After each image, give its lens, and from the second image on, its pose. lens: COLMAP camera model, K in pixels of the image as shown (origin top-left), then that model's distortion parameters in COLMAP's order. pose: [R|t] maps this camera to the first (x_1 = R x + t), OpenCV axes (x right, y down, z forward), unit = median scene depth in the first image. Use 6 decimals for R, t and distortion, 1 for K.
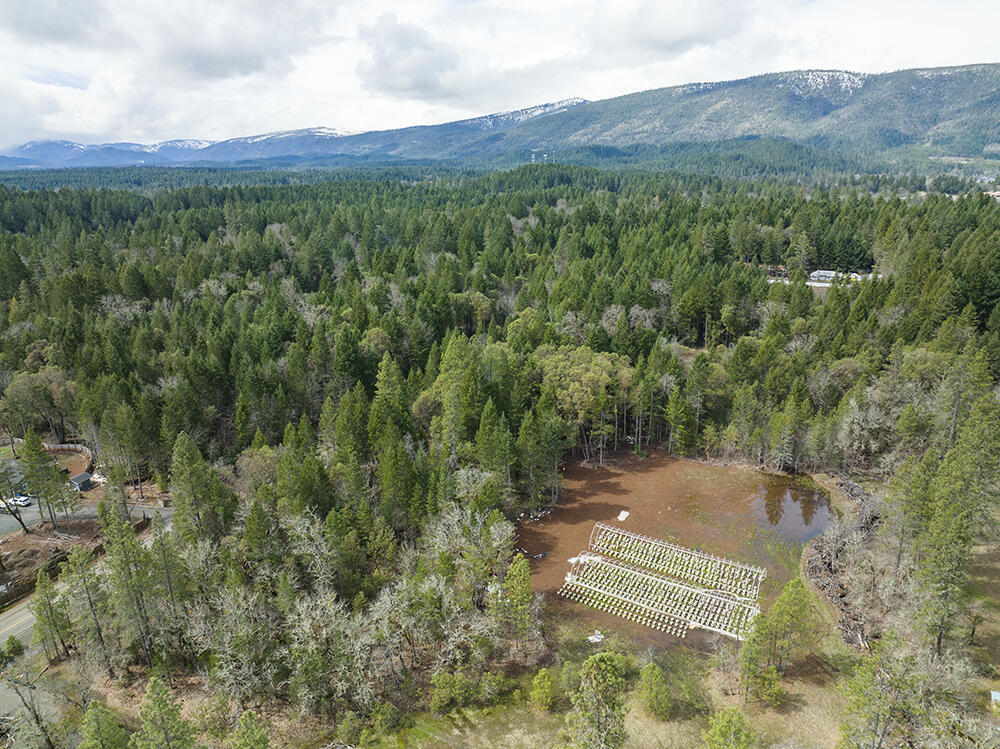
lens RADIAL K [[706.7, 0, 497.9], [0, 706.7, 378.4], [0, 0, 1]] dist [-0.051214, 0.033029]
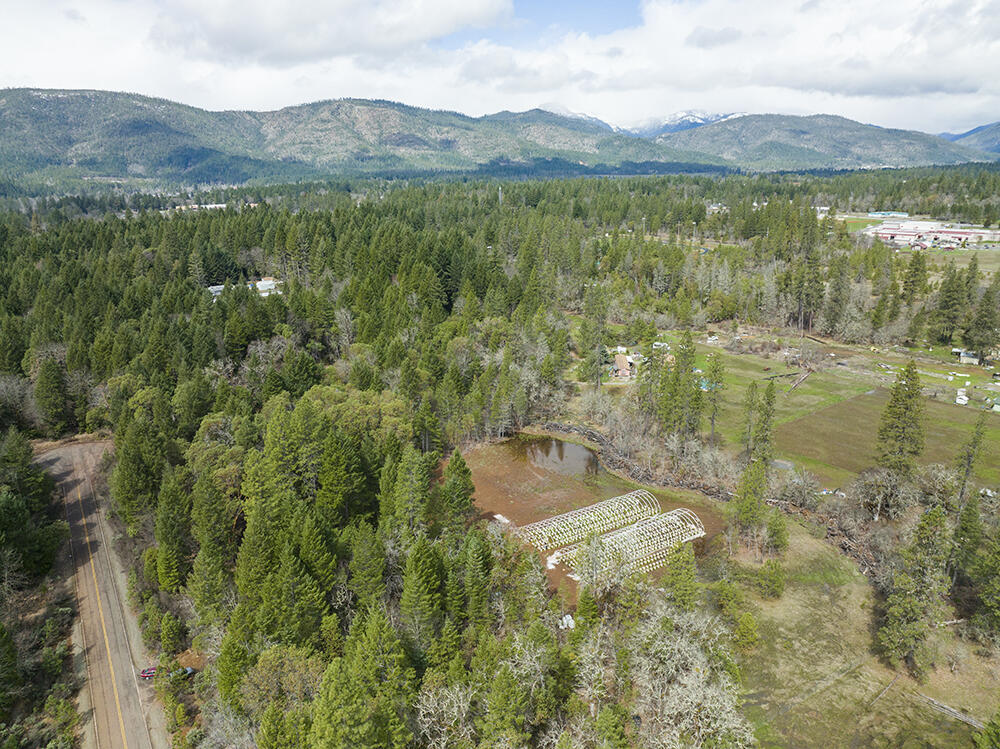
lens RADIAL K [[704.5, 0, 500.4], [0, 704.5, 385.1], [0, 0, 1]] dist [-0.039417, 0.012133]
pose [[0.449348, -0.264908, 0.853176, -0.450005], [0.280030, 0.948659, 0.147070, -0.103014], [-0.848333, 0.172829, 0.500460, 0.296764]]
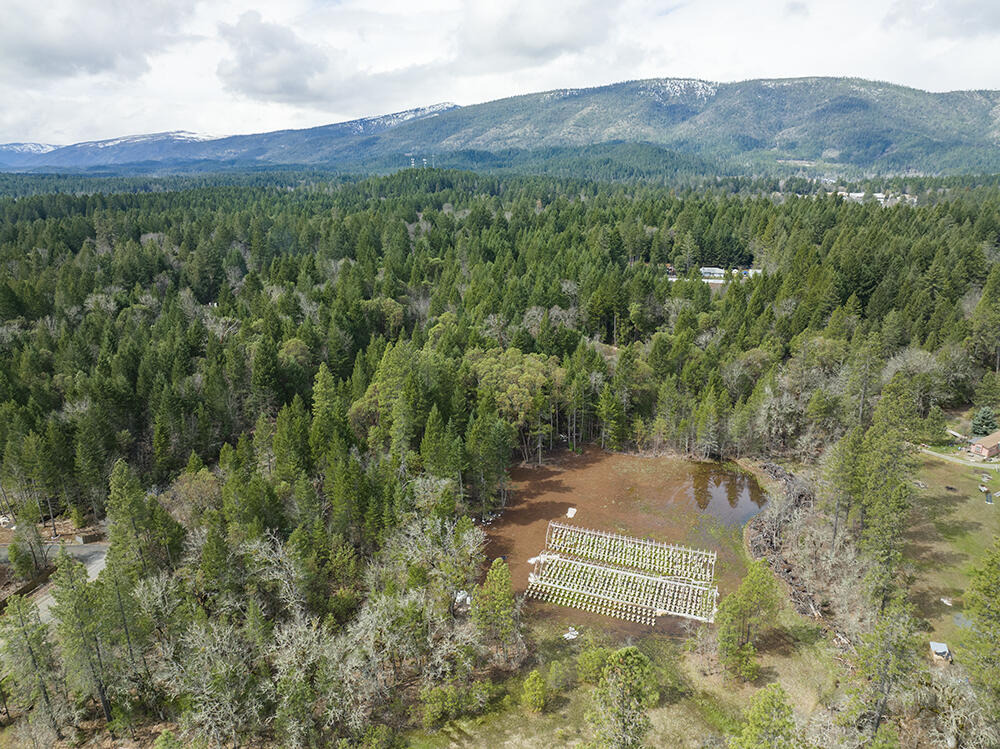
lens RADIAL K [[706.7, 0, 497.9], [0, 706.7, 378.4], [0, 0, 1]] dist [-0.051214, 0.033029]
pose [[0.984880, -0.050237, 0.165793, -0.056888], [0.051188, 0.998688, -0.001468, -0.001792], [-0.165502, 0.009932, 0.986159, 0.007509]]
